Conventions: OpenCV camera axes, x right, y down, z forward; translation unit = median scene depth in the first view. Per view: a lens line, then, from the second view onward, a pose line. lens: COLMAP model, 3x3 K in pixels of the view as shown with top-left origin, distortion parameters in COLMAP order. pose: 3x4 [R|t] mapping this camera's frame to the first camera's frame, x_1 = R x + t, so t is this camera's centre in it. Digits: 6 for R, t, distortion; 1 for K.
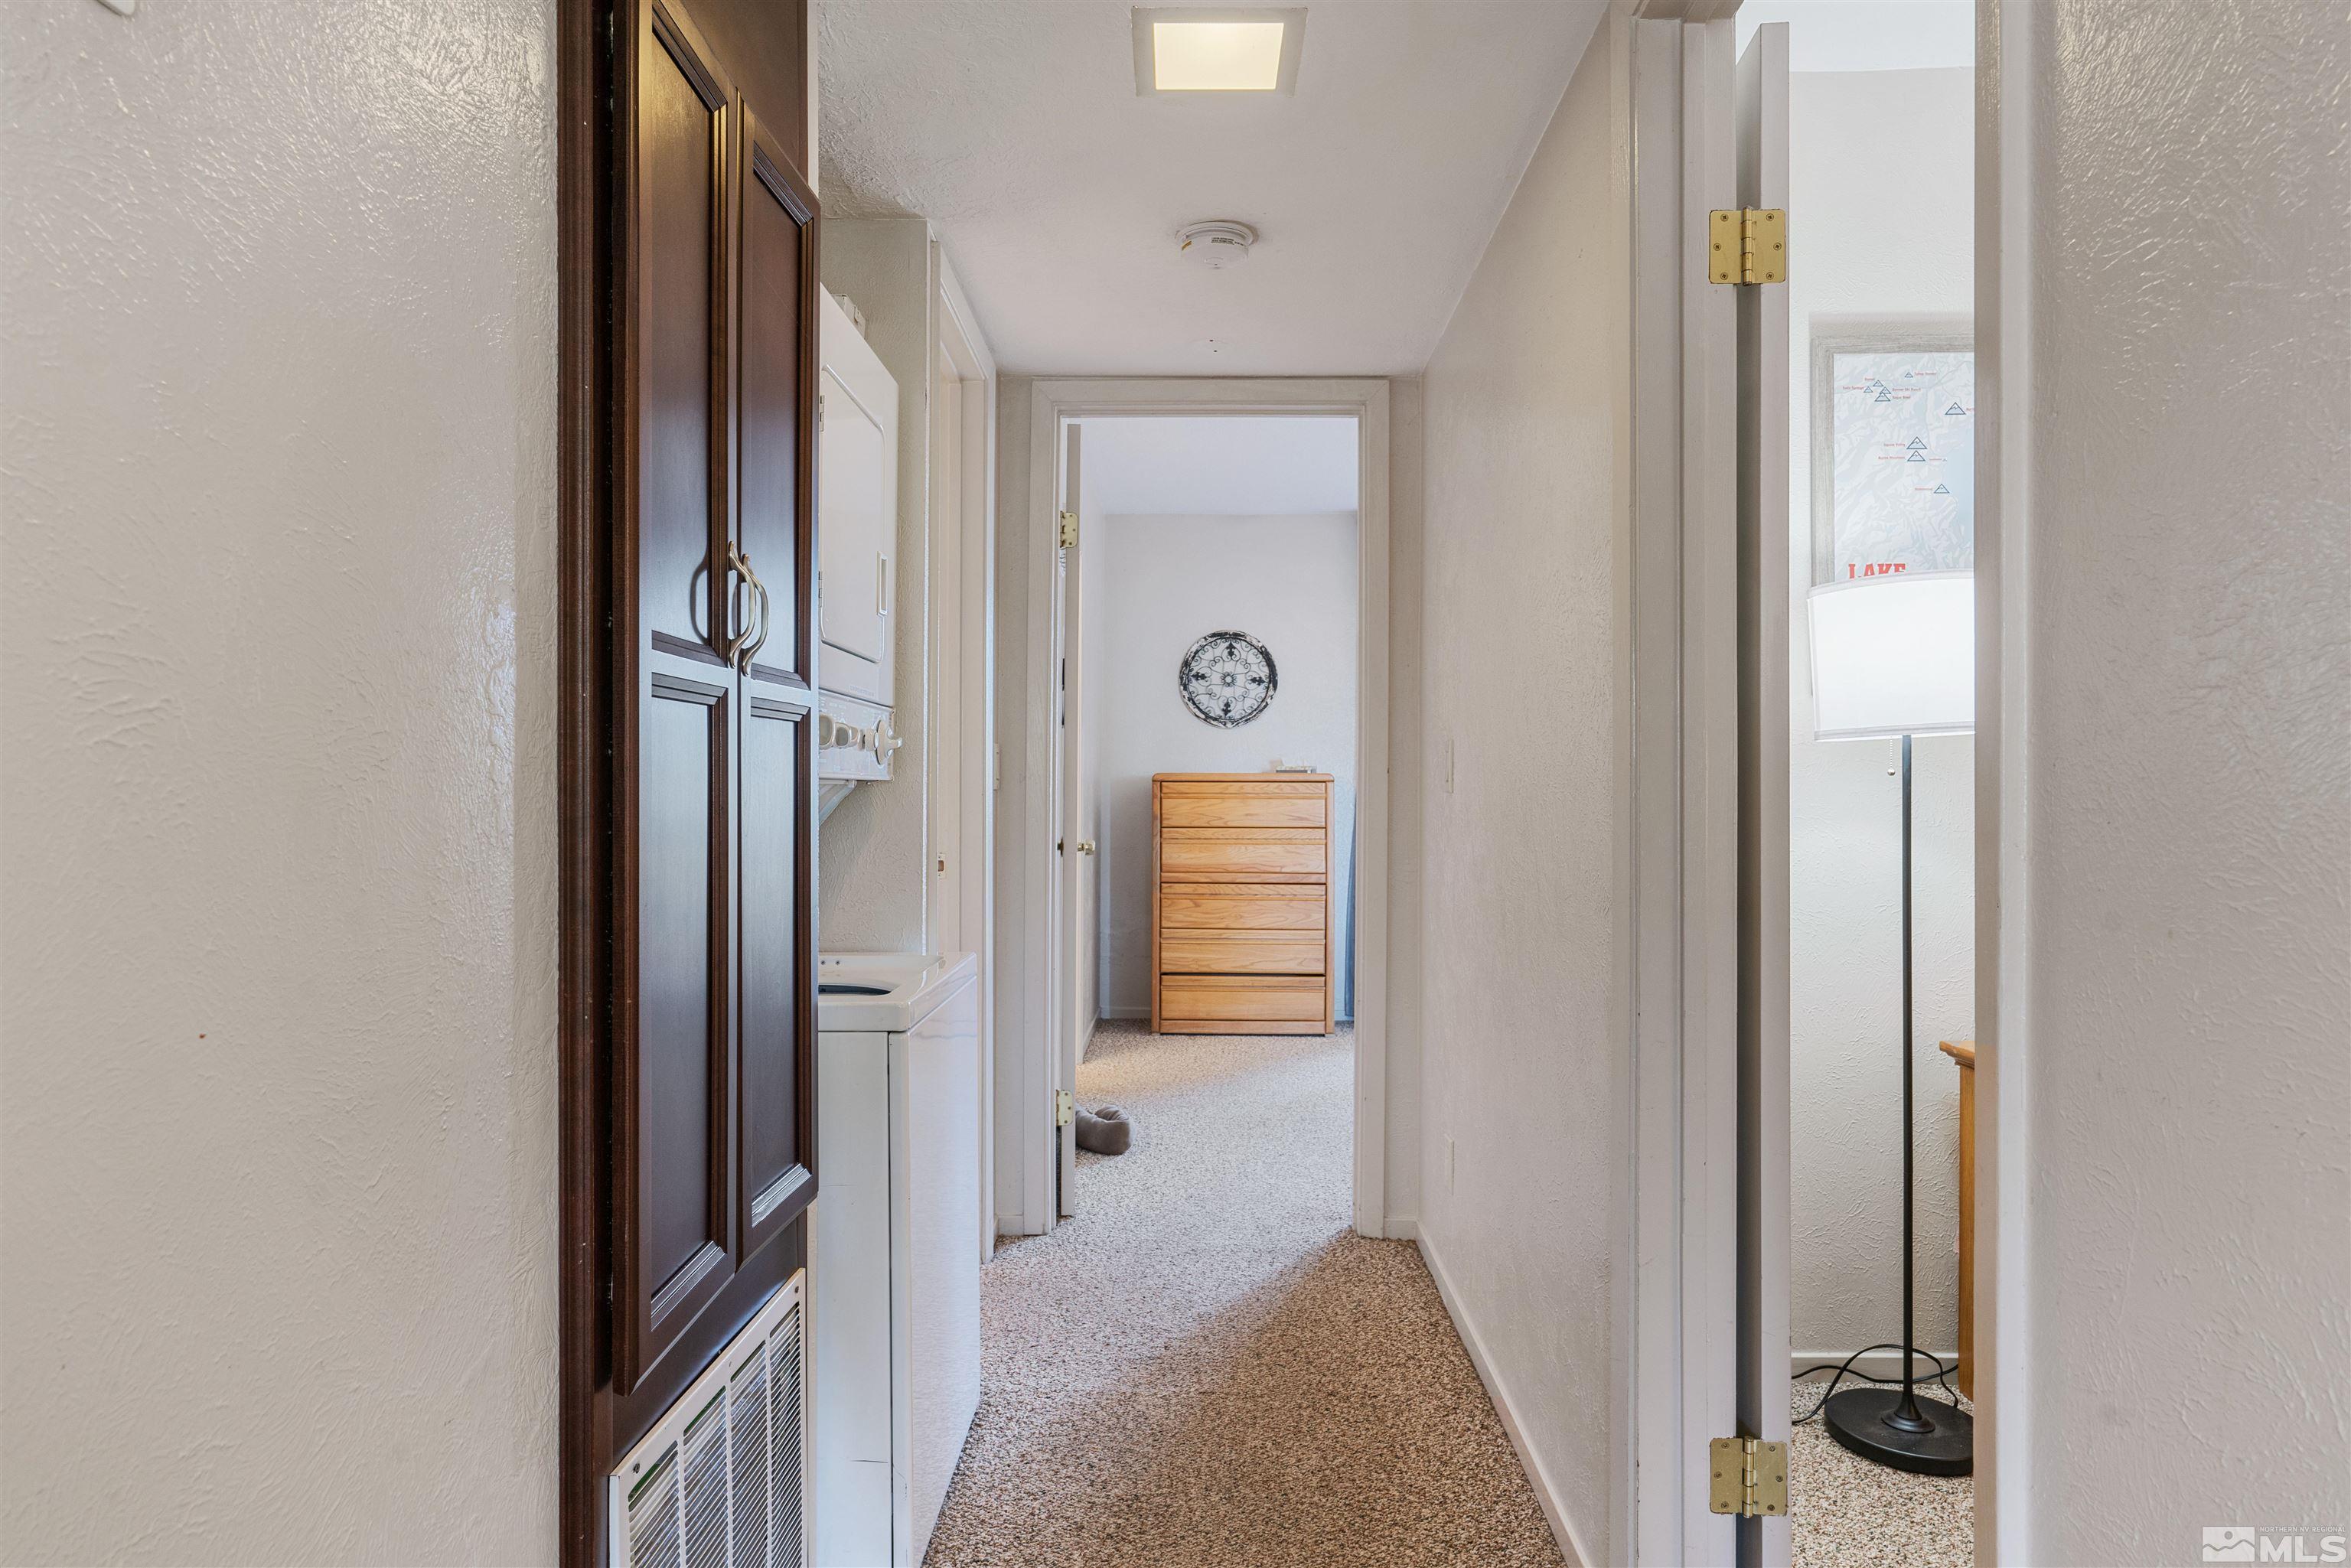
lens RADIAL K [[1407.6, 0, 1175.5], [0, 1407.6, 784.0], [0, 0, 1]] dist [0.000689, -0.000007]
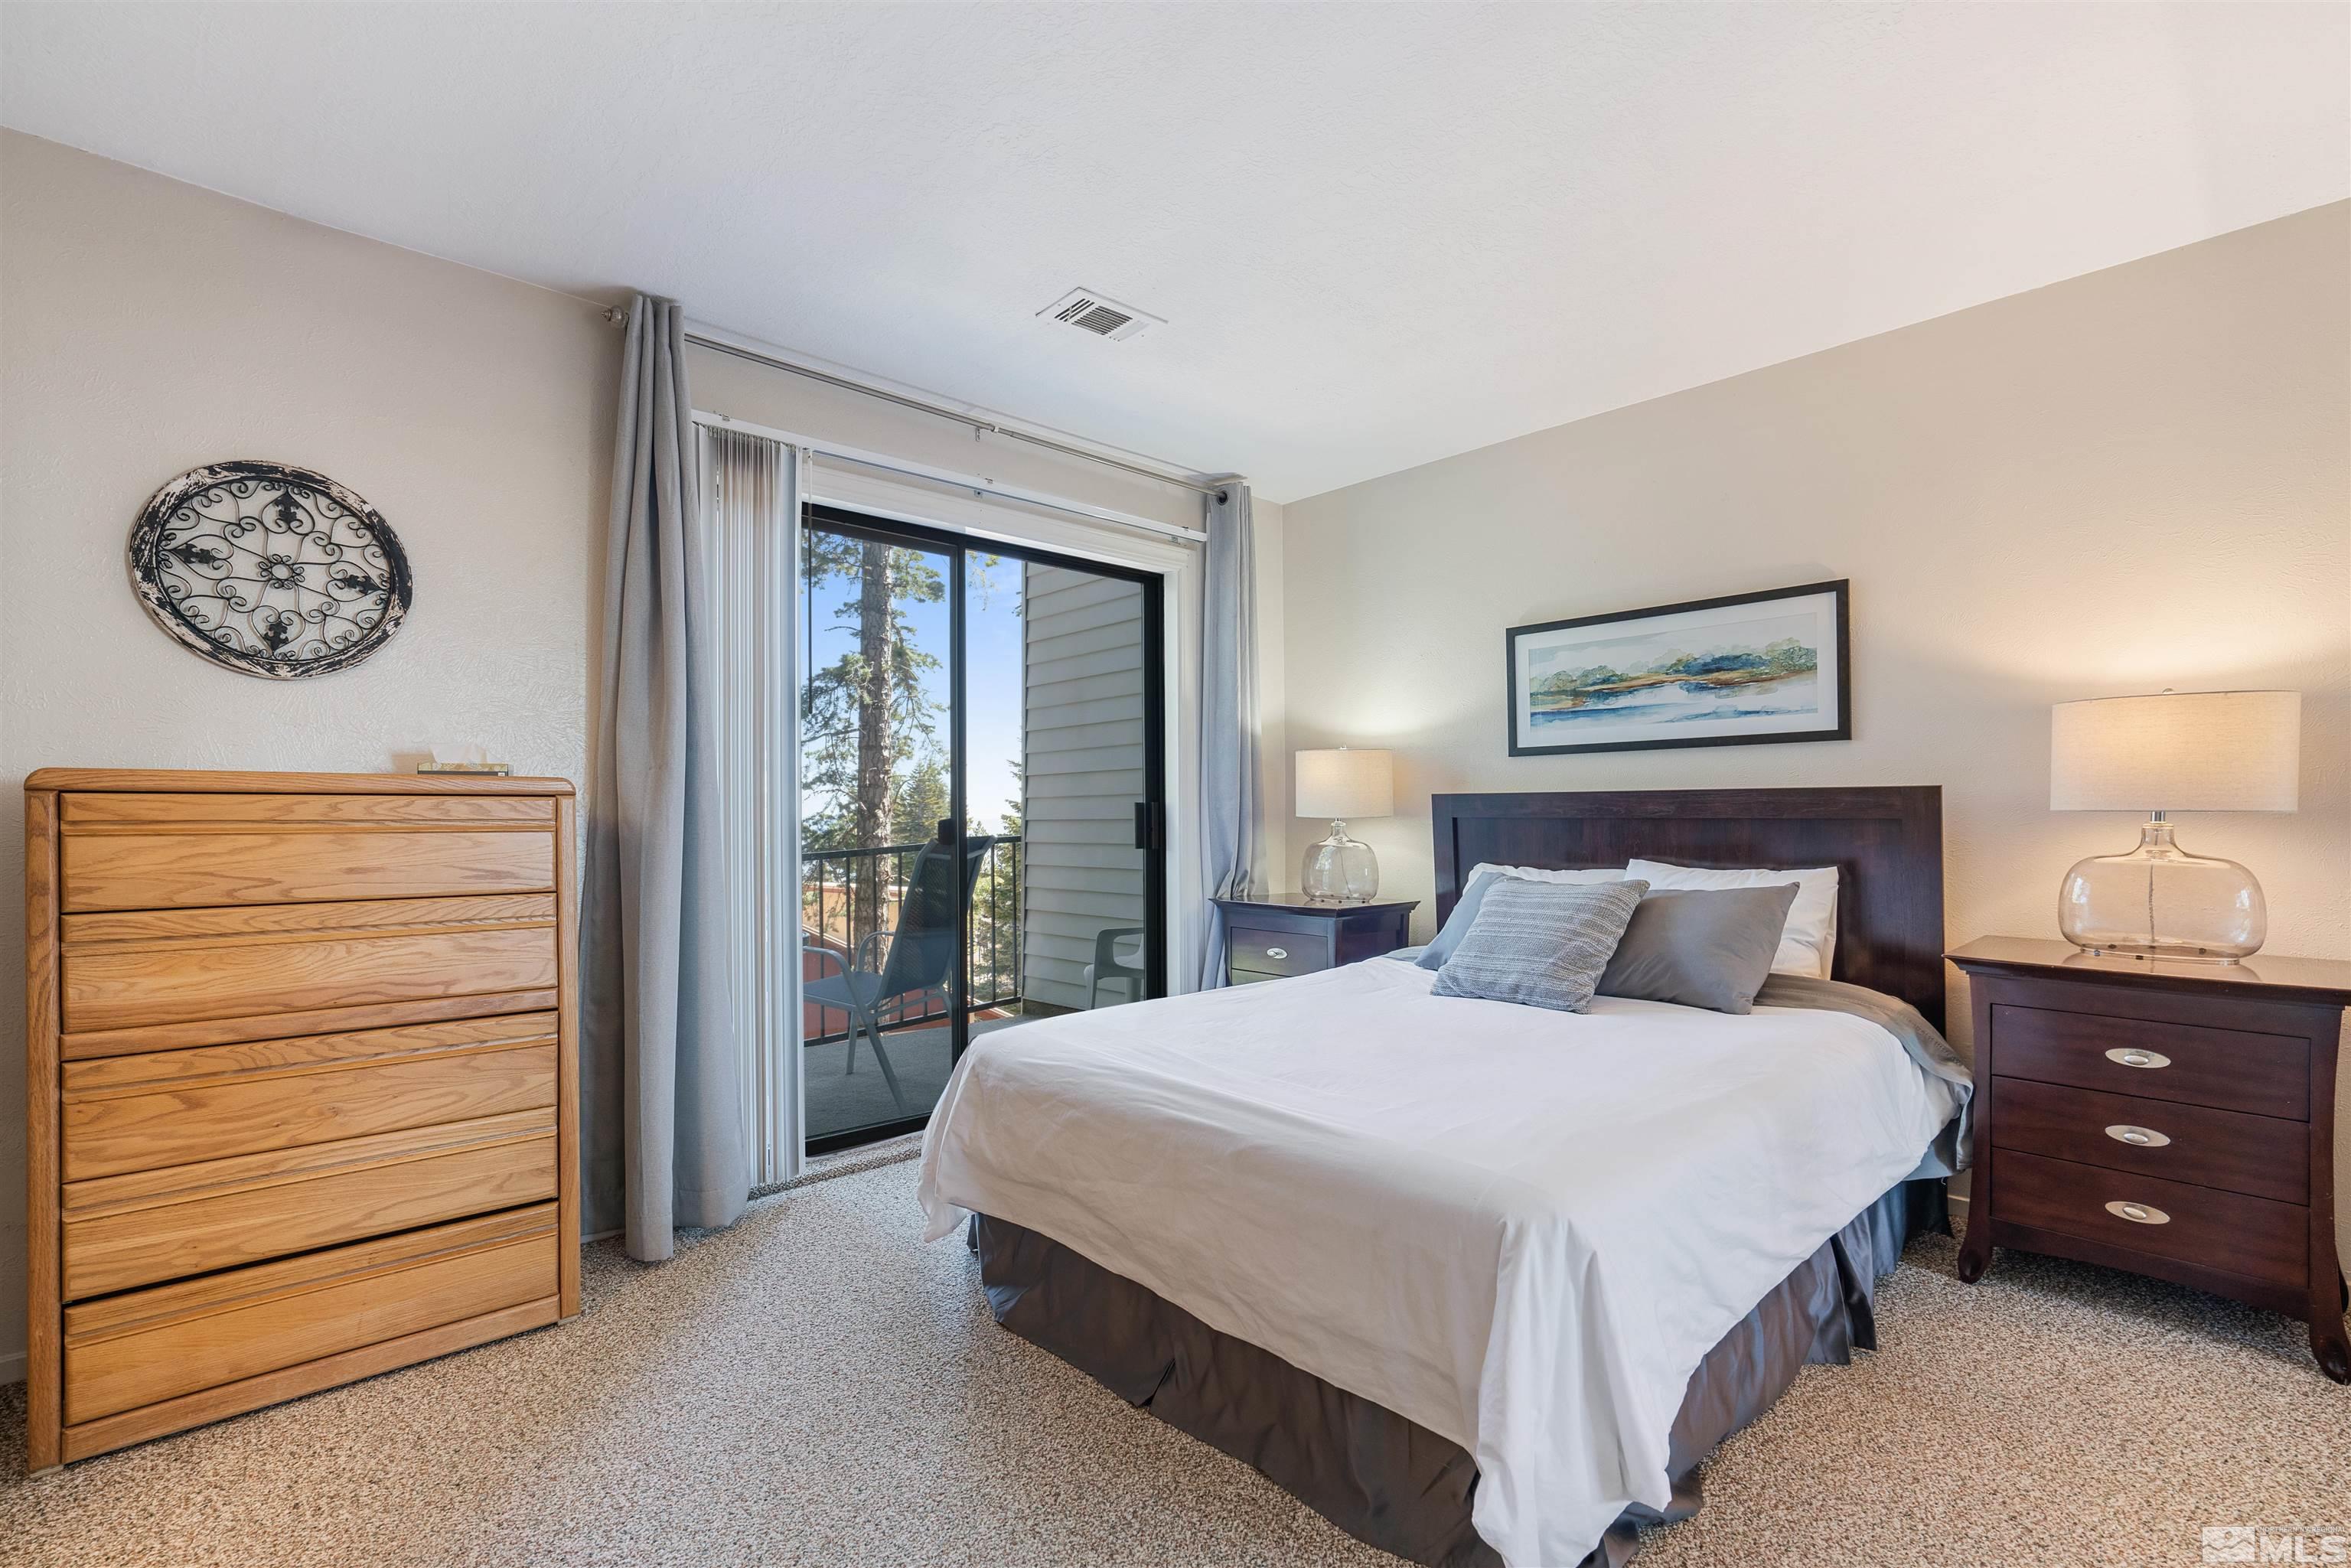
lens RADIAL K [[1066.3, 0, 1168.6], [0, 1066.3, 793.5], [0, 0, 1]] dist [-0.015422, 0.006417]
pose [[0.708297, -0.000682, 0.705914, -0.000418], [0.013376, 0.999833, -0.012456, 0.005250], [-0.705787, 0.018265, 0.708188, 0.559151]]
